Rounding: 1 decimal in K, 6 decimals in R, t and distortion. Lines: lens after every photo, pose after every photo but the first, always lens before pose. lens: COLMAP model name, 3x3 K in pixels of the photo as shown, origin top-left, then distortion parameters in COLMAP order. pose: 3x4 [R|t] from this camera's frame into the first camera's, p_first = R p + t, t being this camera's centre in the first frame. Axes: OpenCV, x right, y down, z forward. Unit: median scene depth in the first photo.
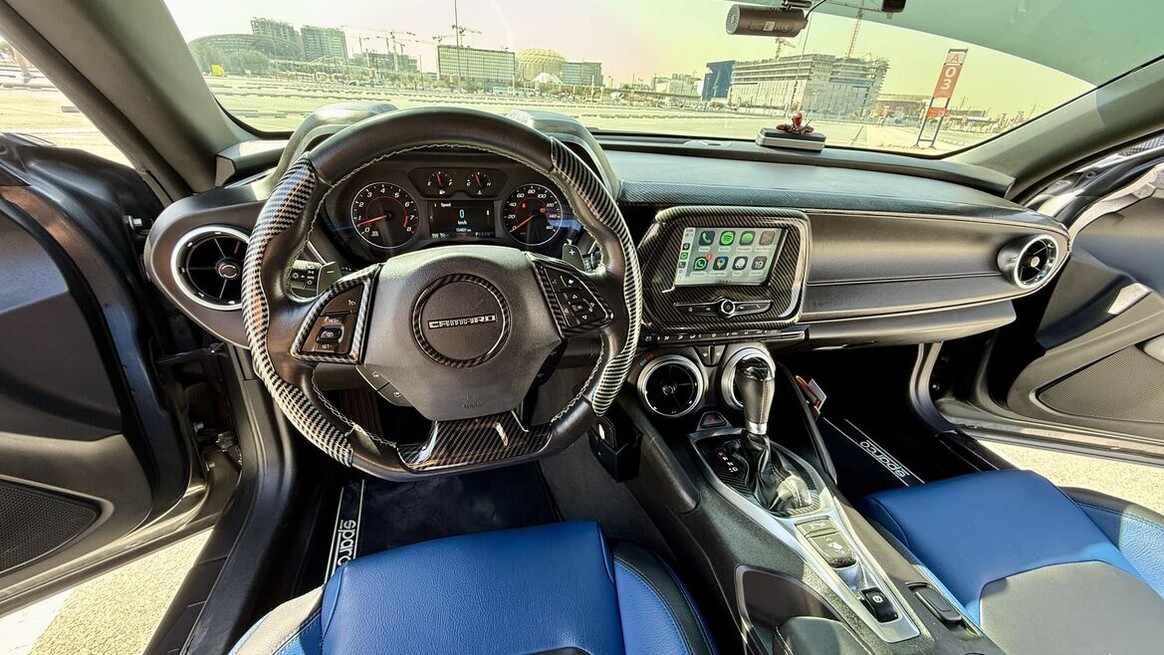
lens RADIAL K [[463.9, 0, 583.2], [0, 463.9, 326.0], [0, 0, 1]] dist [-0.001092, -0.000552]
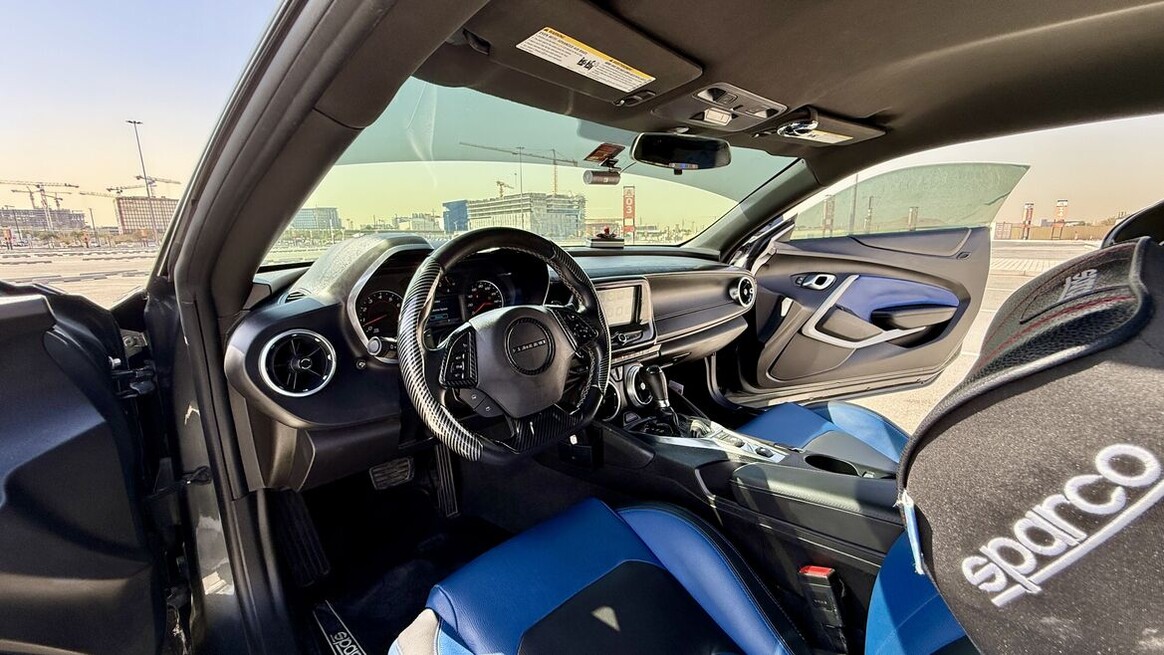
lens RADIAL K [[463.9, 0, 583.3], [0, 463.9, 327.5], [0, 0, 1]] dist [-0.001092, -0.000552]
pose [[0.868027, -0.166631, 0.467721, -0.437874], [0.278201, 0.943471, -0.180183, 0.141609], [-0.411257, 0.286524, 0.865316, -0.260794]]
